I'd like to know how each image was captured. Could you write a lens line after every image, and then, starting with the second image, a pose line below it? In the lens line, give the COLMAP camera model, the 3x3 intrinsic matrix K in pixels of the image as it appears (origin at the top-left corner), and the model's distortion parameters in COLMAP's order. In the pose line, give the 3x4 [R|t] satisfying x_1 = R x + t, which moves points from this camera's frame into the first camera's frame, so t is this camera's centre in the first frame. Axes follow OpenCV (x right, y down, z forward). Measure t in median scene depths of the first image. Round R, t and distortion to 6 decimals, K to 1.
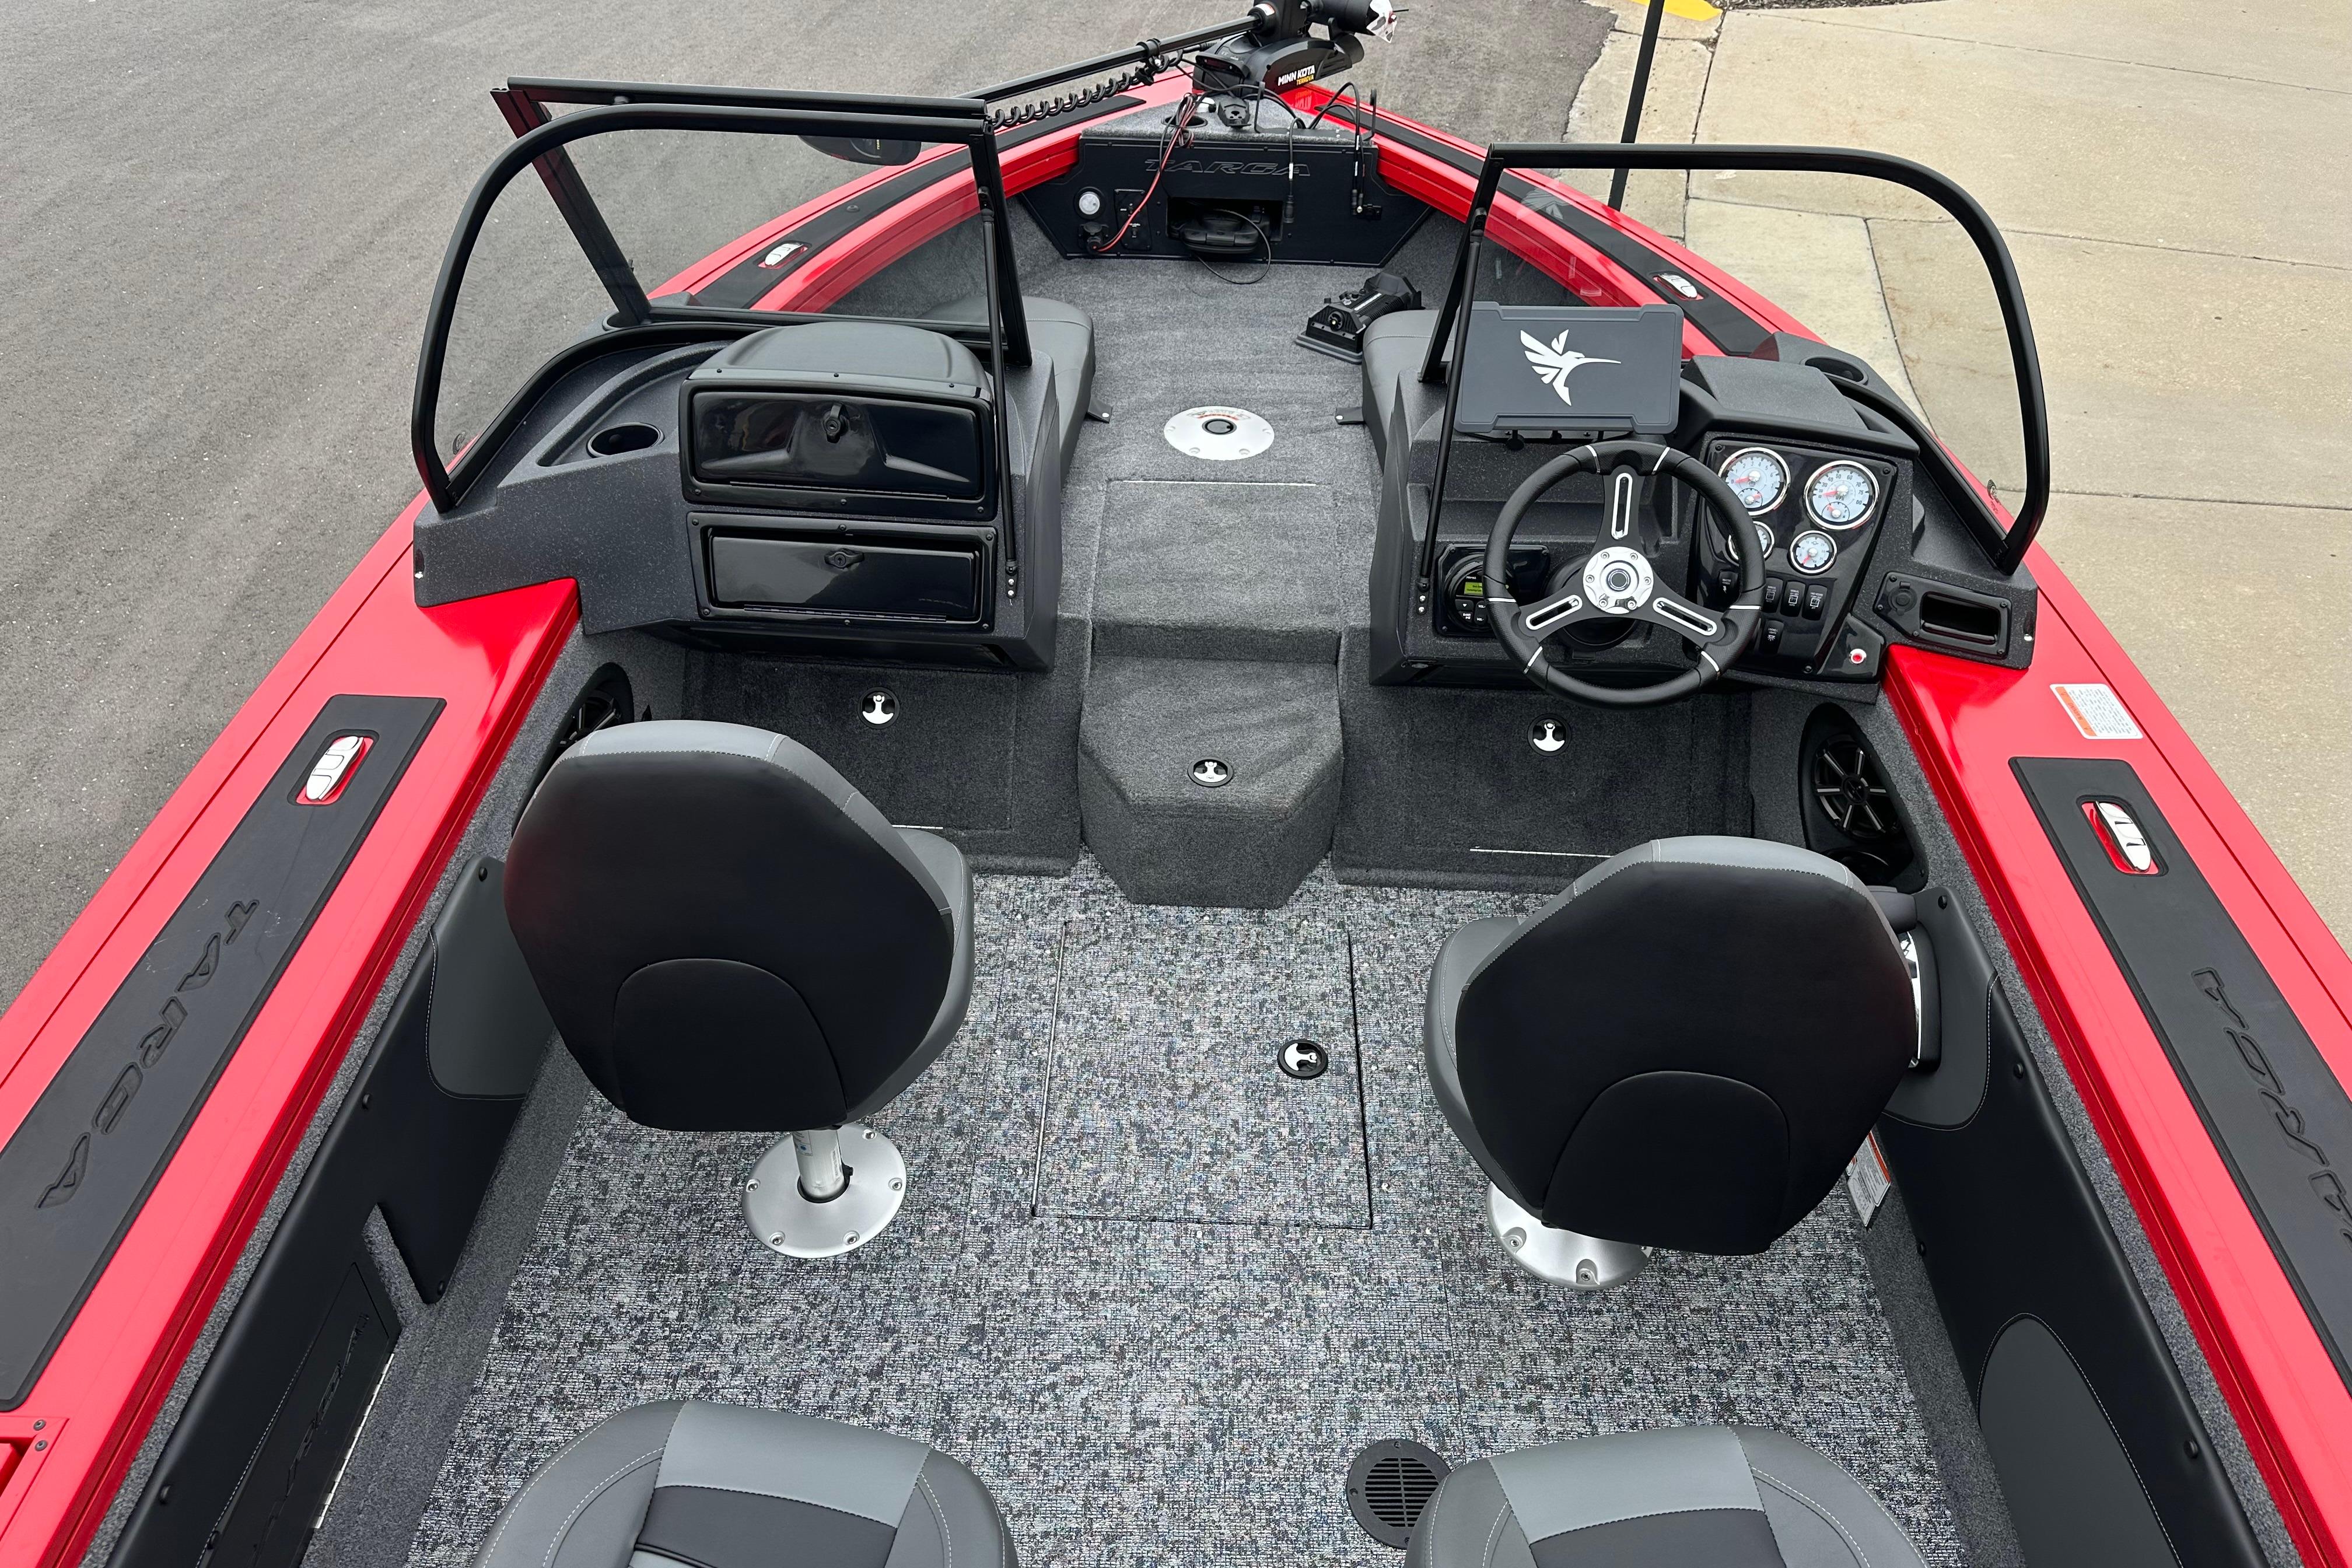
lens RADIAL K [[1601.6, 0, 1164.6], [0, 1601.6, 795.8], [0, 0, 1]] dist [0.109904, -0.173176]
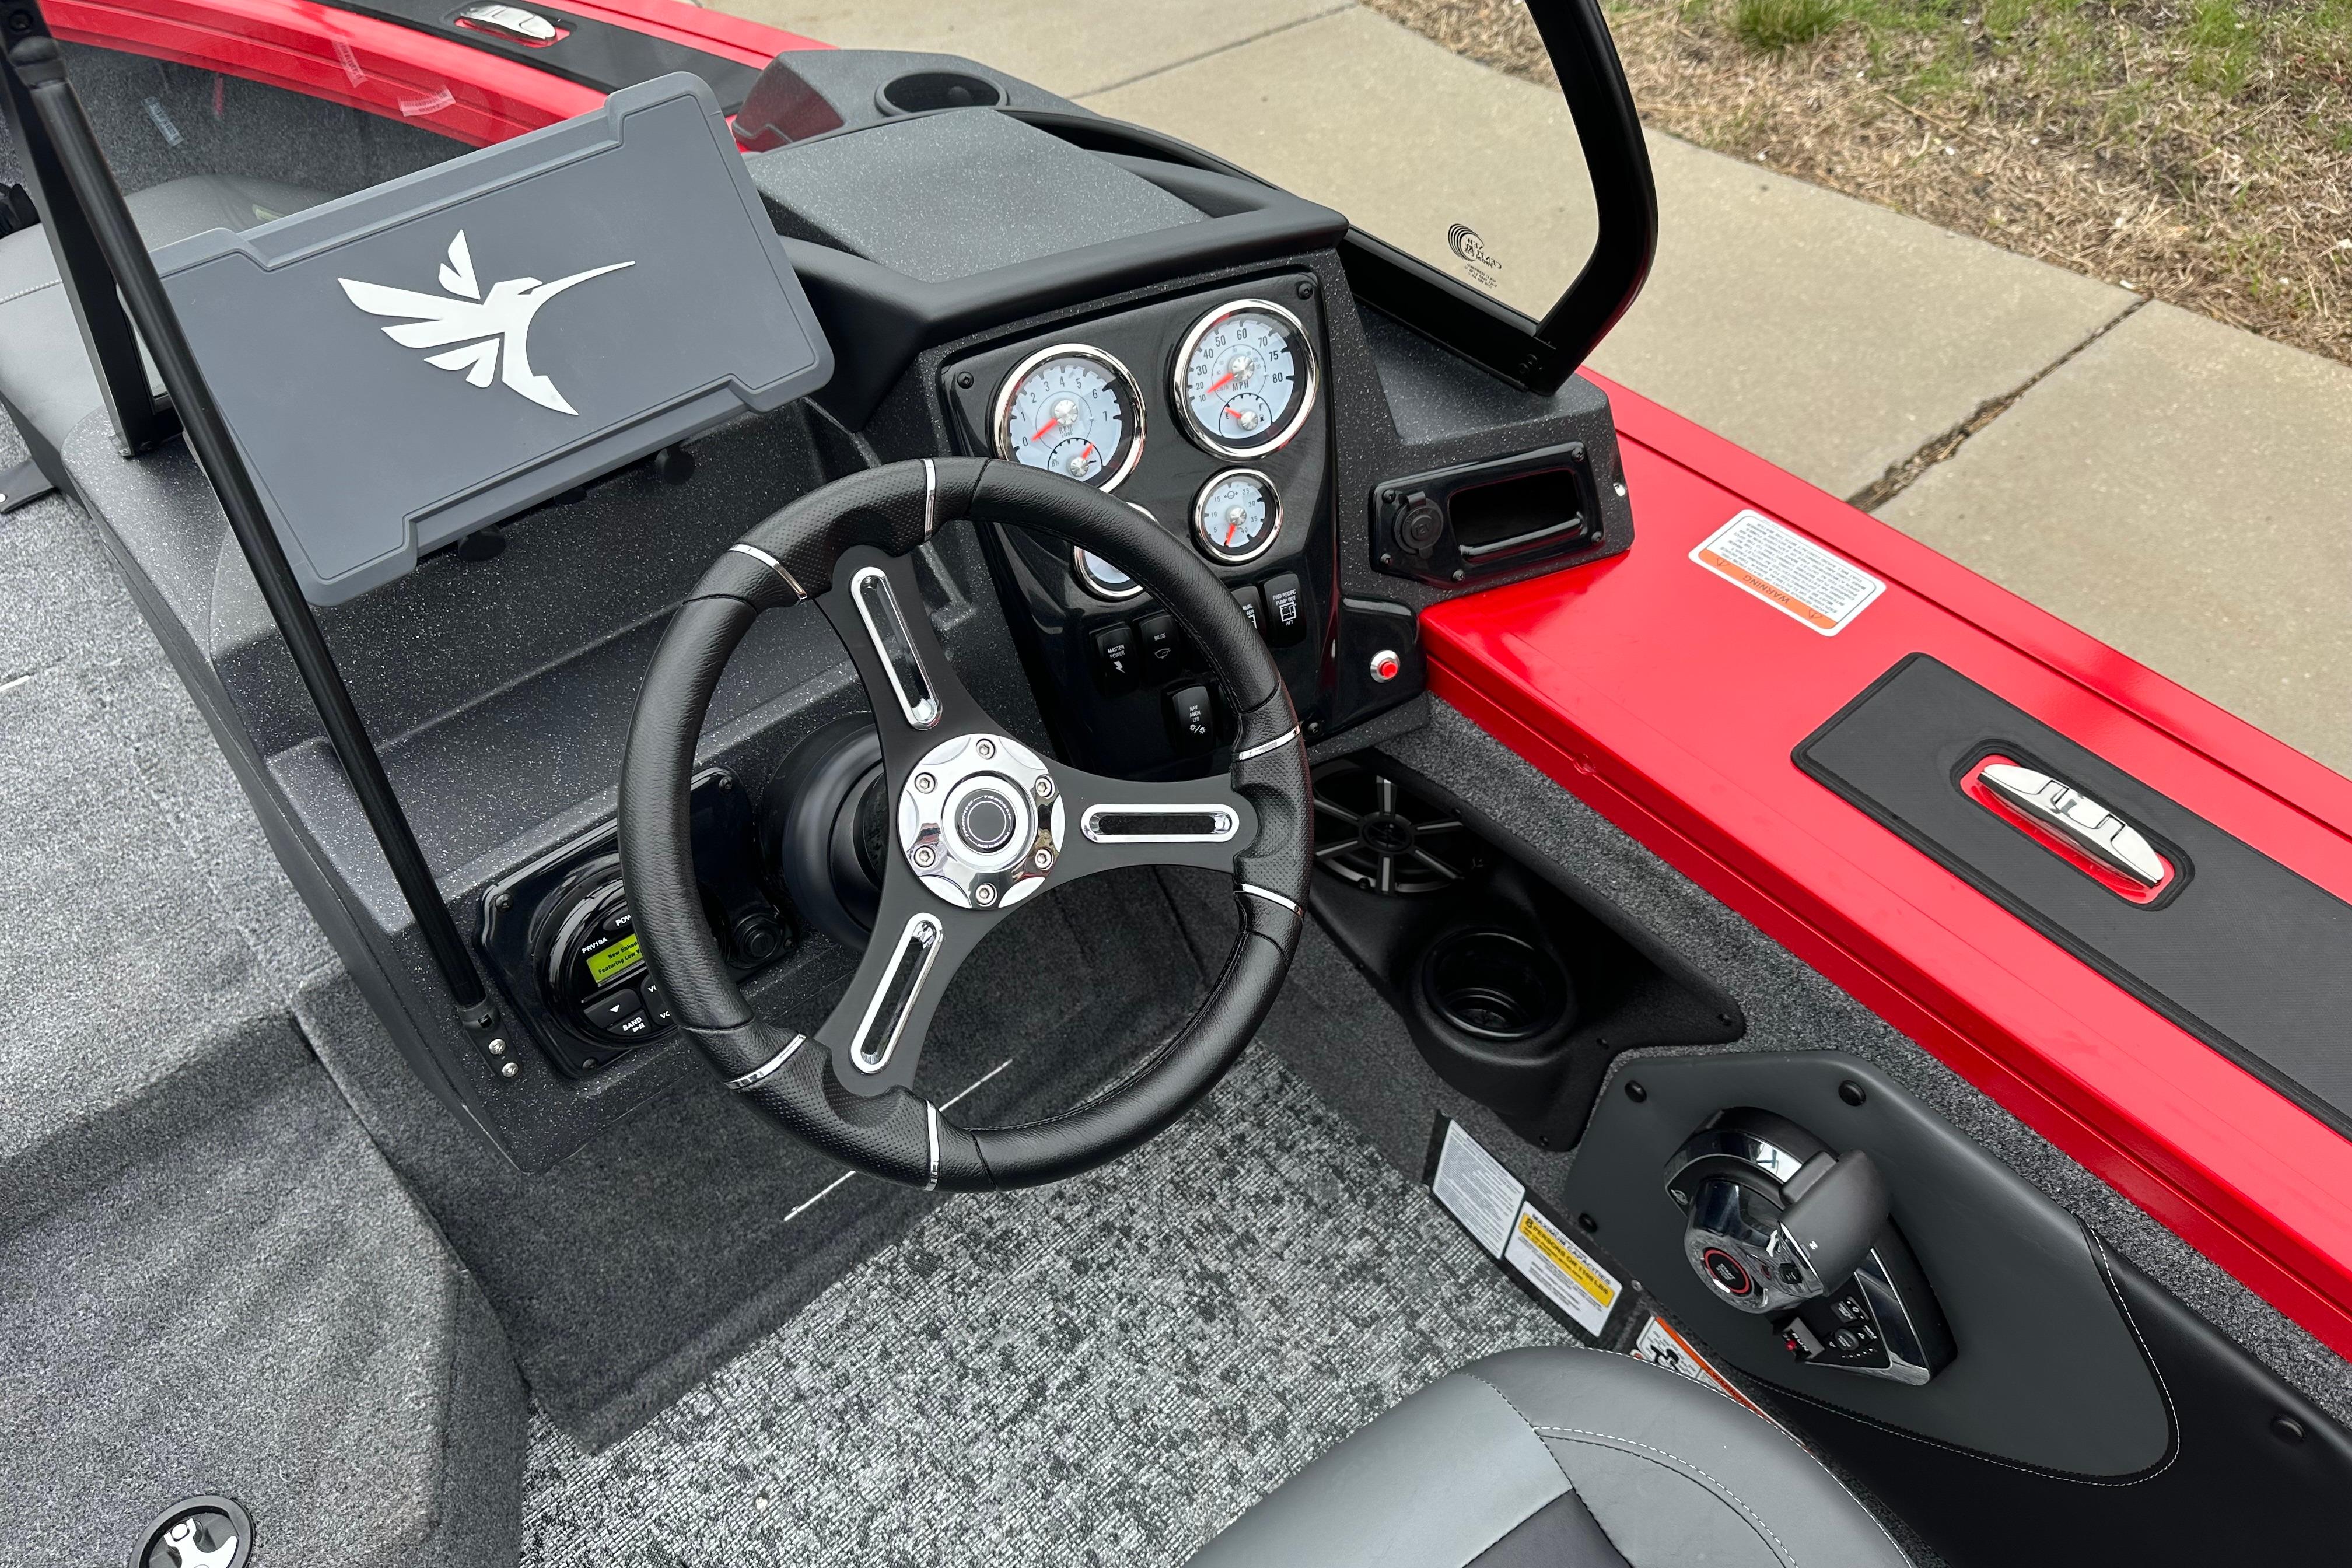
lens RADIAL K [[1635.6, 0, 1143.5], [0, 1635.6, 783.3], [0, 0, 1]] dist [0.051463, -0.066126]
pose [[0.721559, -0.512605, 0.465391, 0.117251], [0.441683, 0.858448, 0.260735, -0.198992], [-0.533168, 0.017420, 0.845830, 0.576543]]
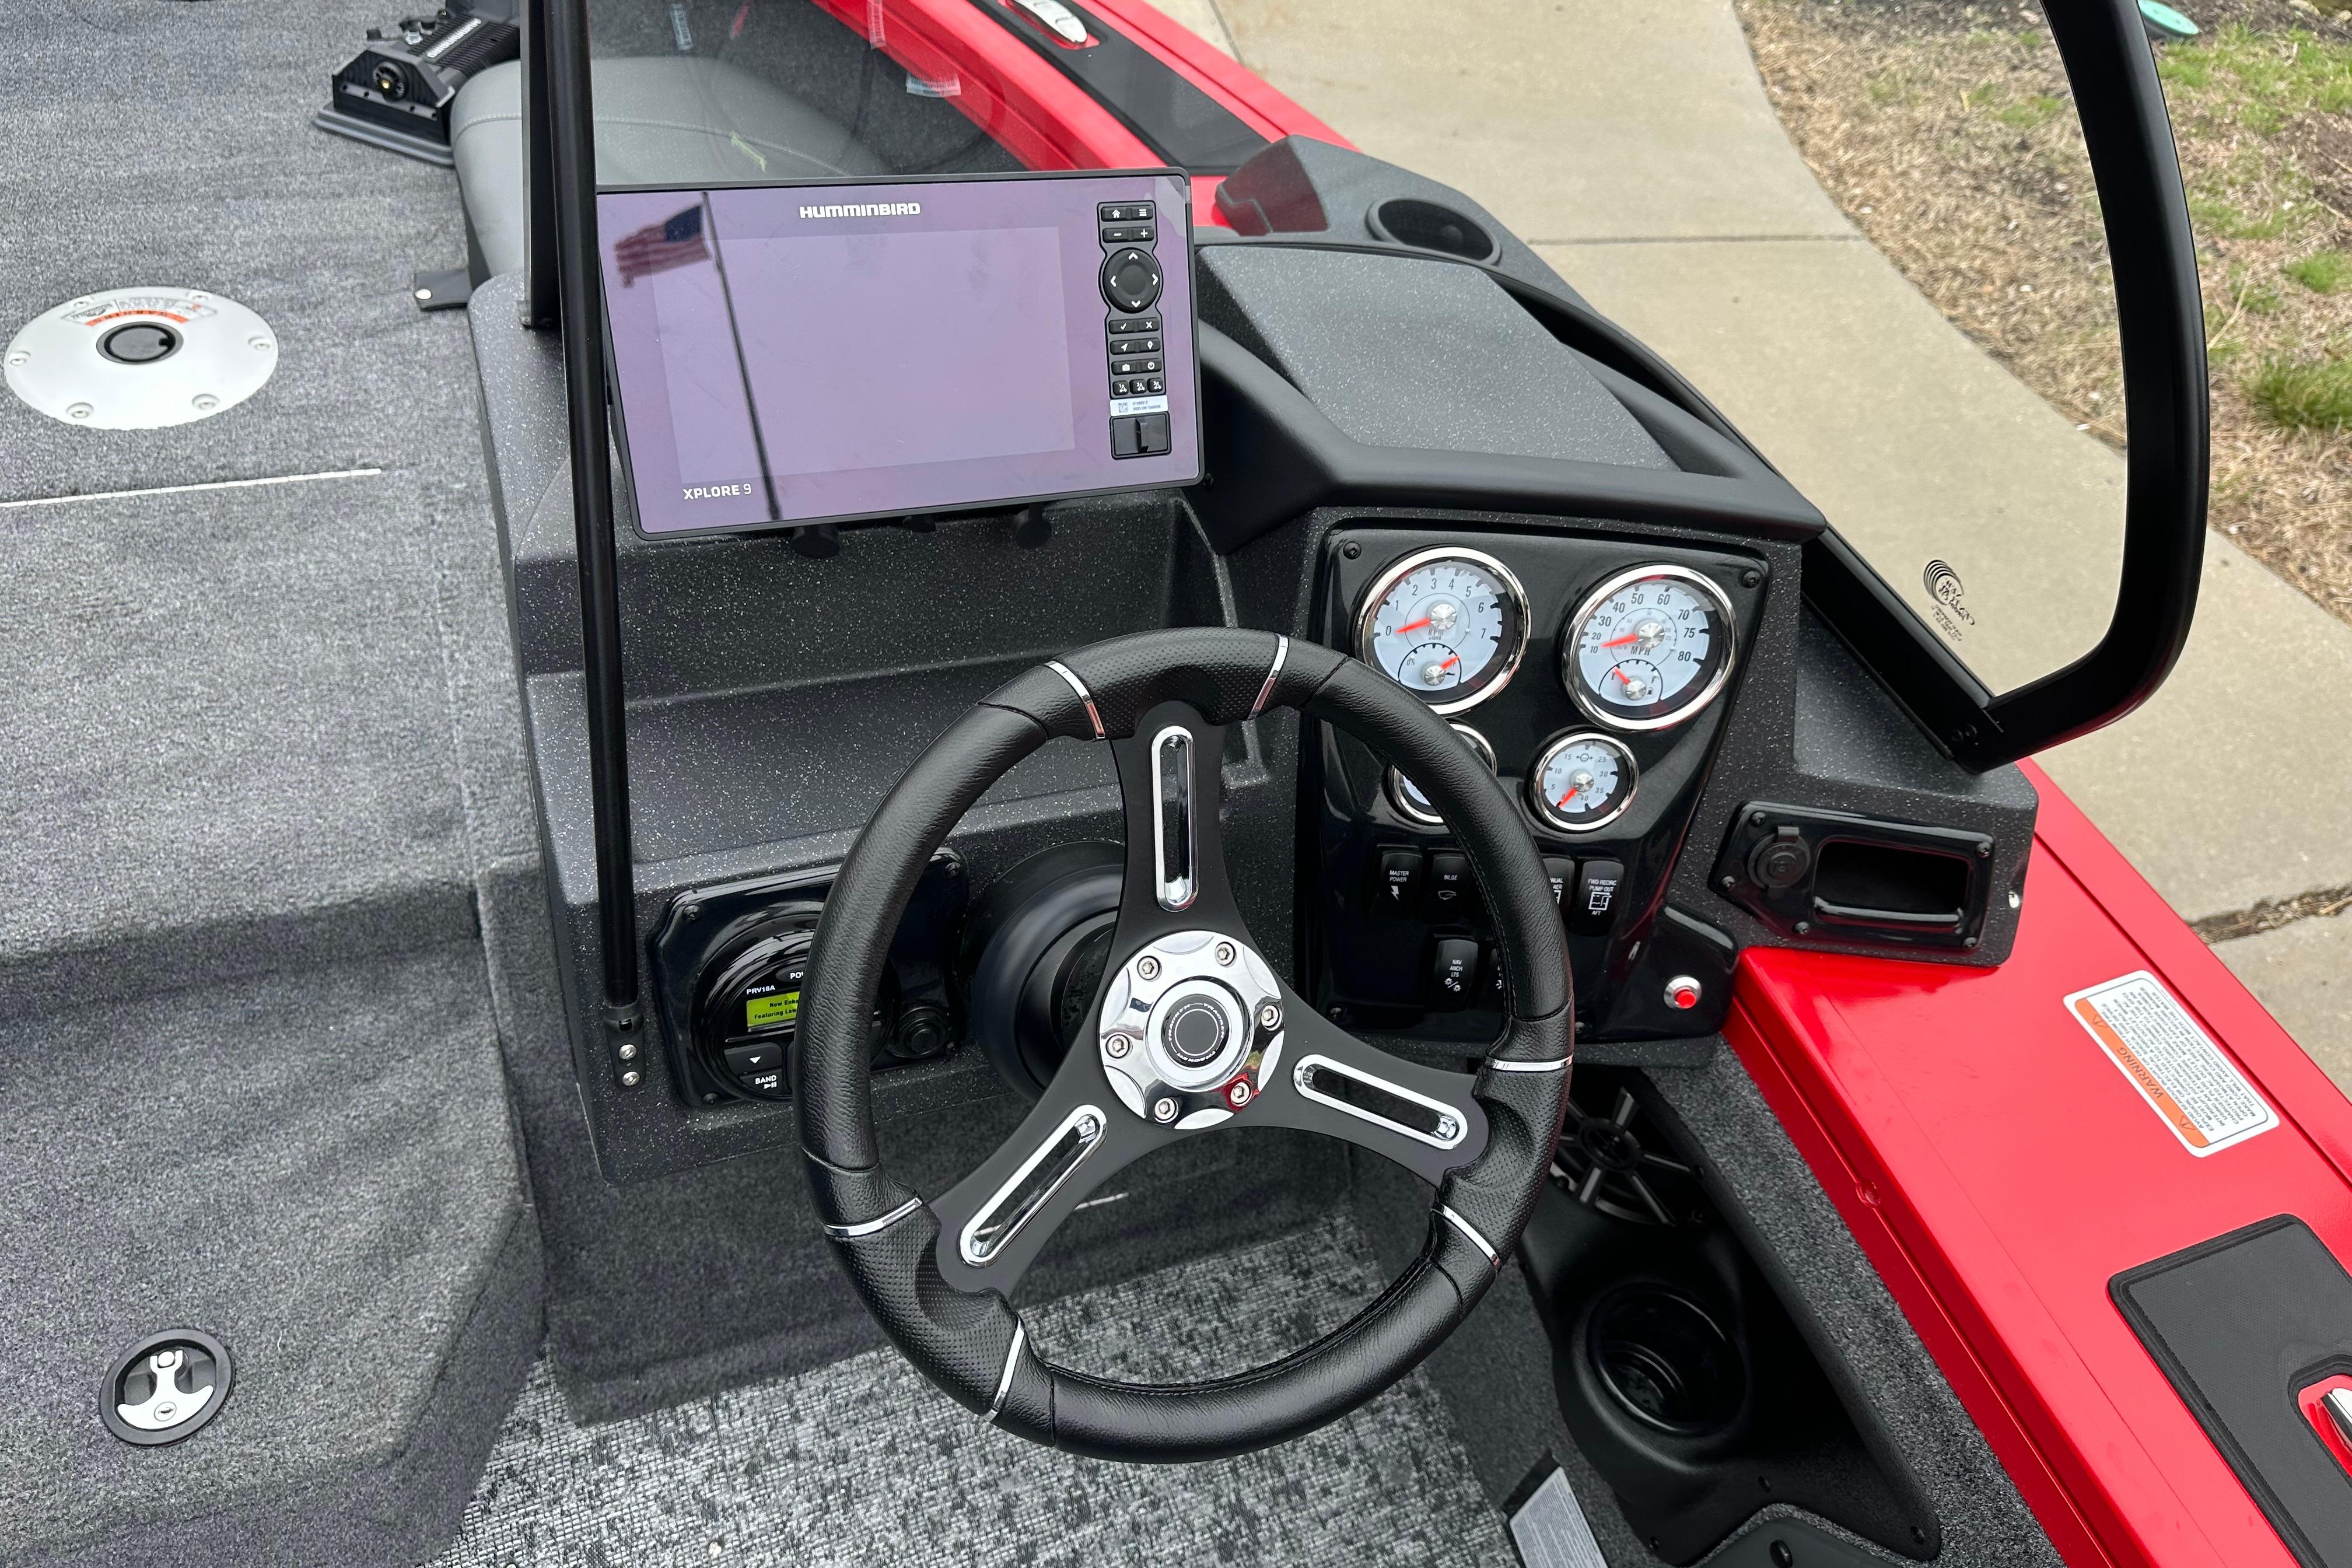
lens RADIAL K [[1640.6, 0, 1157.7], [0, 1640.6, 787.3], [0, 0, 1]] dist [0.031108, -0.038350]
pose [[0.909023, -0.190354, 0.370732, 0.138339], [0.127464, 0.973951, 0.187543, -0.219464], [-0.396774, -0.123226, 0.909608, 0.615954]]
